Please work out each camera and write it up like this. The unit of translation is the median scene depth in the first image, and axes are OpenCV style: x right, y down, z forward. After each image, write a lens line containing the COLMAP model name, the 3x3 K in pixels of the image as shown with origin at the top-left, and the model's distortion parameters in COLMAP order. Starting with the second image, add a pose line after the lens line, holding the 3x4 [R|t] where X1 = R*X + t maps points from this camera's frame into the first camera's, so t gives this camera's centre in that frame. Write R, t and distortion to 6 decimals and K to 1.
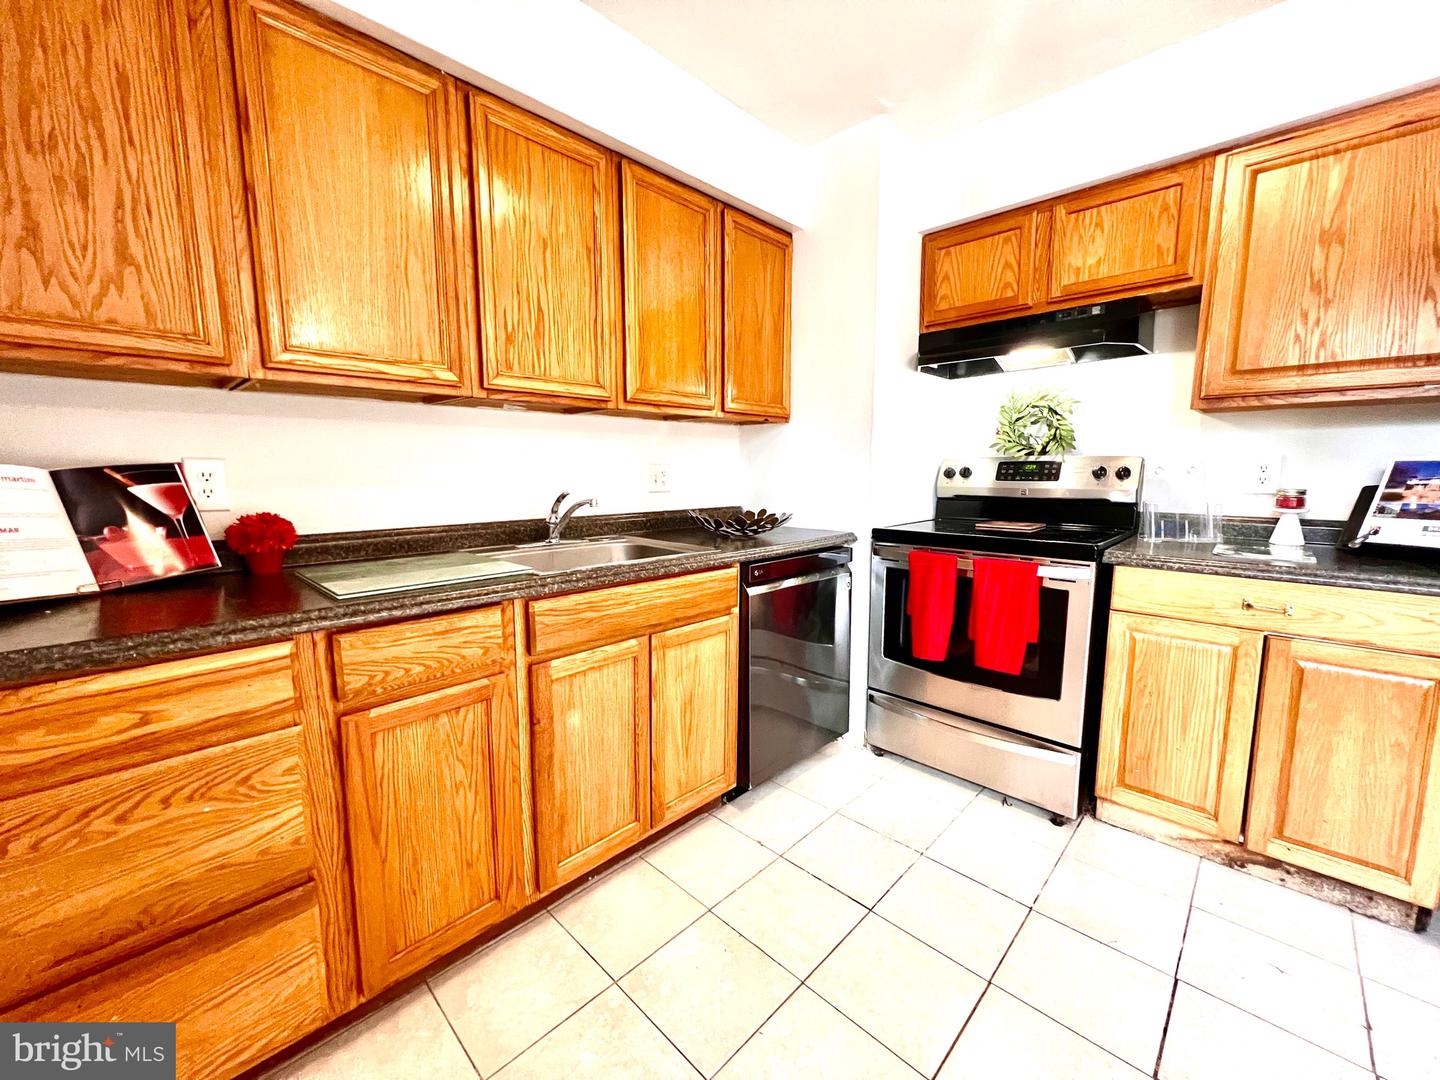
lens RADIAL K [[574.3, 0, 720.0], [0, 574.3, 540.0], [0, 0, 1]] dist [-0.001957, 0.000044]
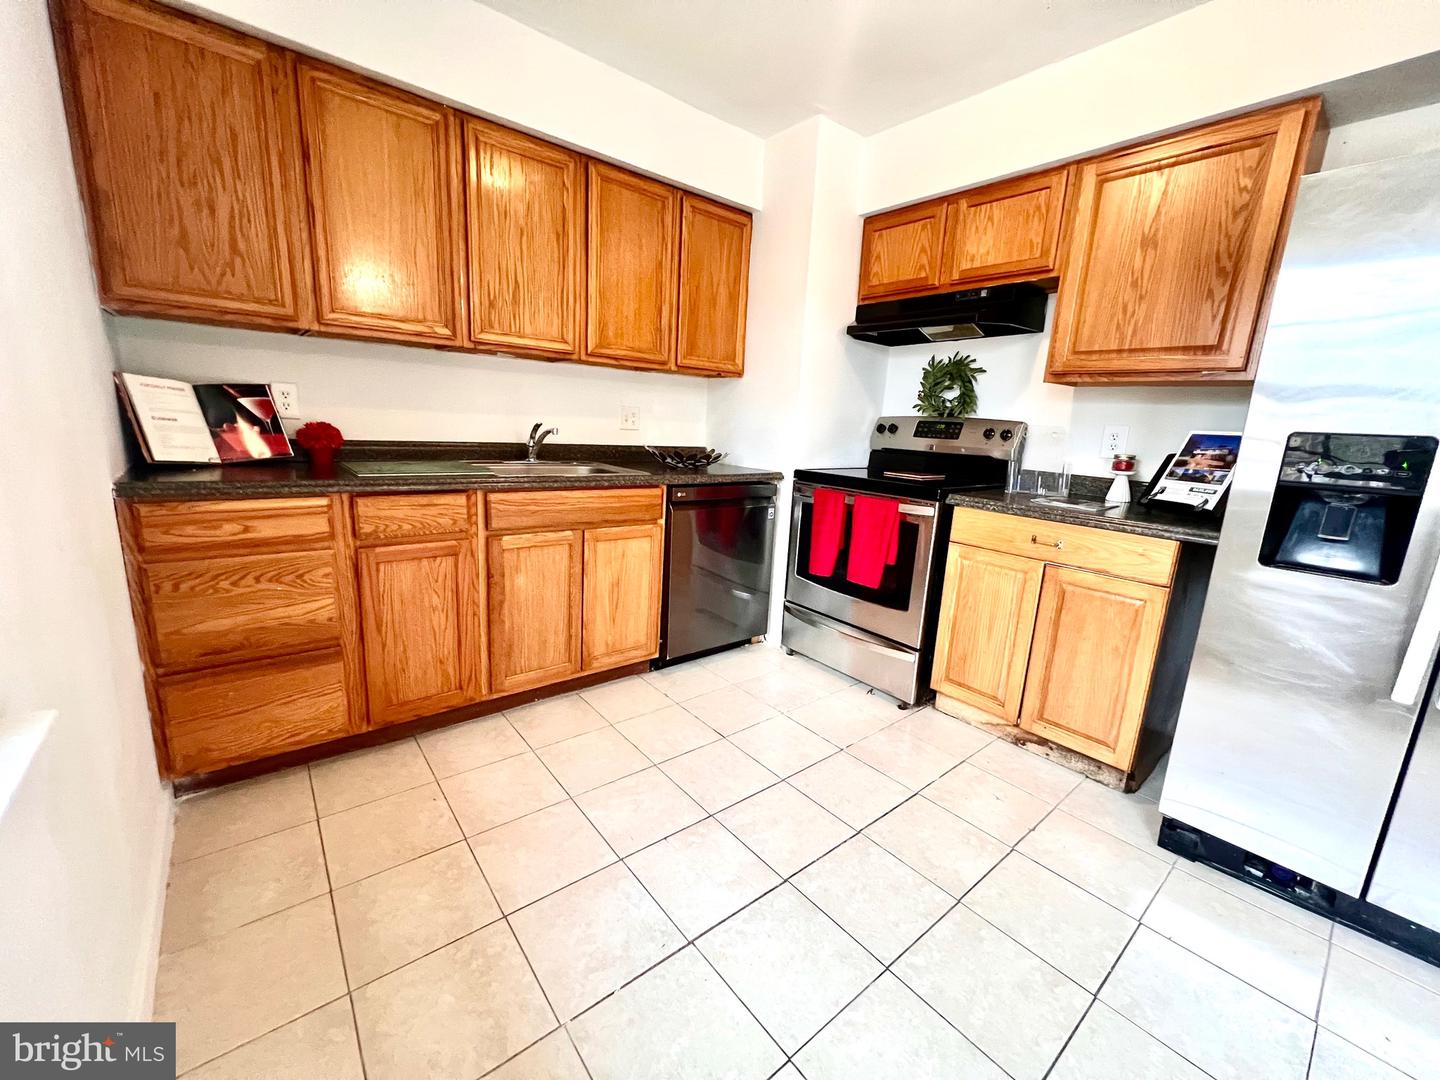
lens RADIAL K [[574.3, 0, 720.0], [0, 574.3, 540.0], [0, 0, 1]] dist [-0.001957, 0.000044]
pose [[0.992327, 0.076538, -0.097105, 0.349569], [-0.068447, 0.994105, 0.084080, 0.054264], [0.102968, -0.076788, 0.991716, -0.341739]]
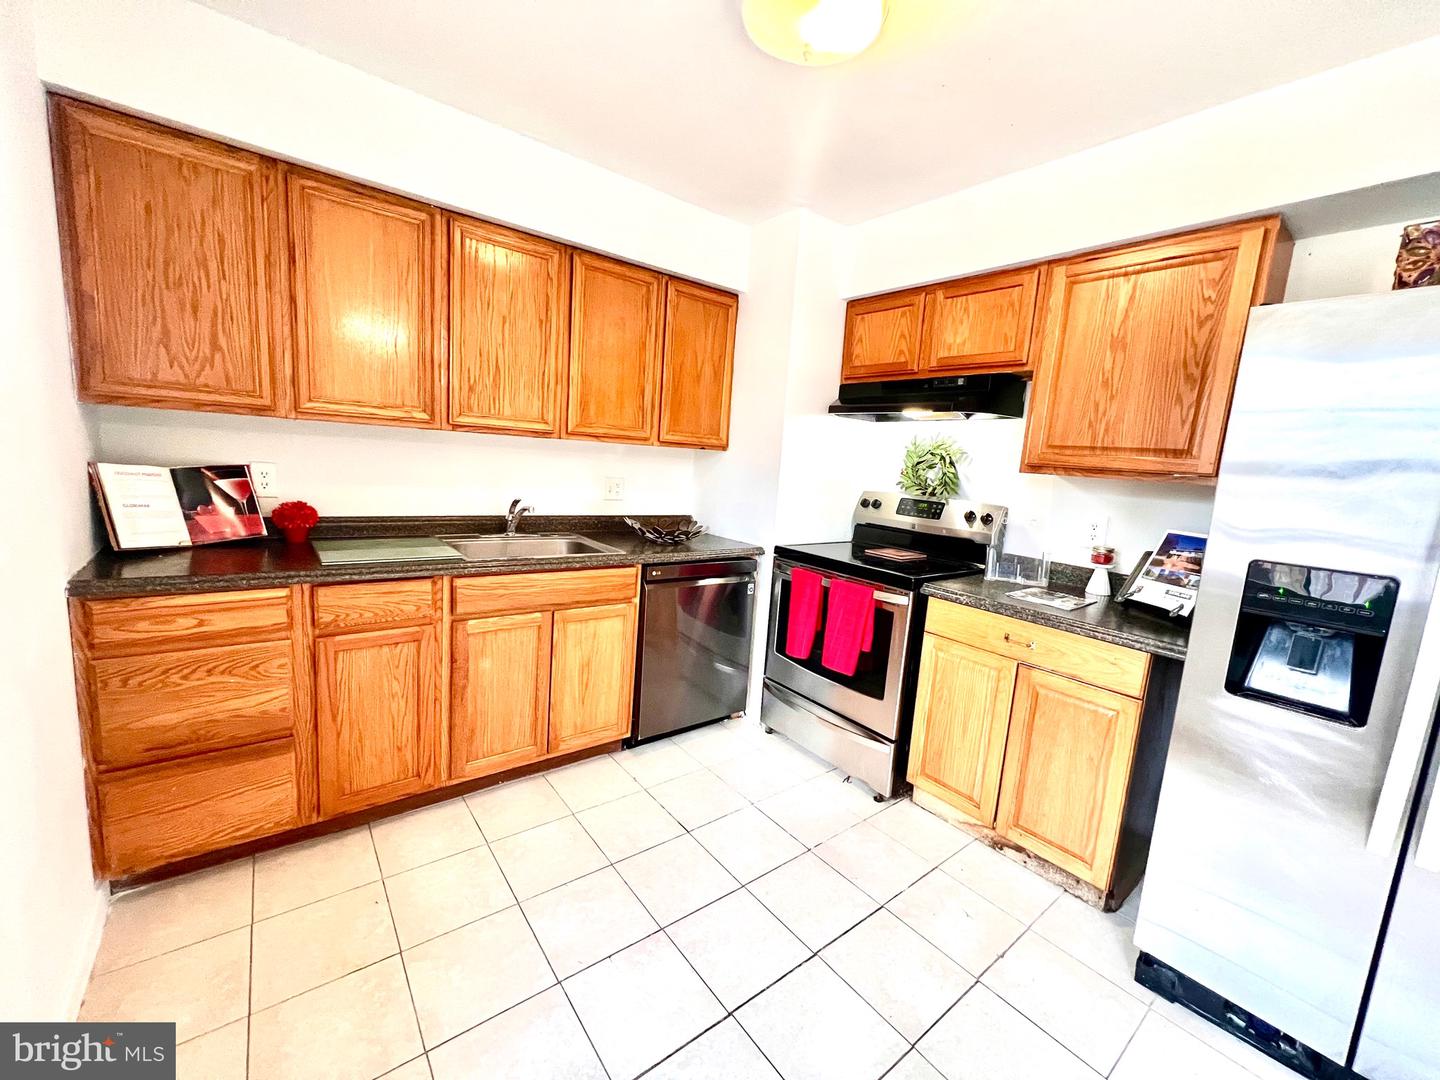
lens RADIAL K [[574.3, 0, 720.0], [0, 574.3, 540.0], [0, 0, 1]] dist [-0.001957, 0.000044]
pose [[0.988539, 0.091684, -0.119935, 0.433195], [-0.089653, 0.995725, 0.022236, -0.071132], [0.121461, -0.011228, 0.992533, -0.314904]]
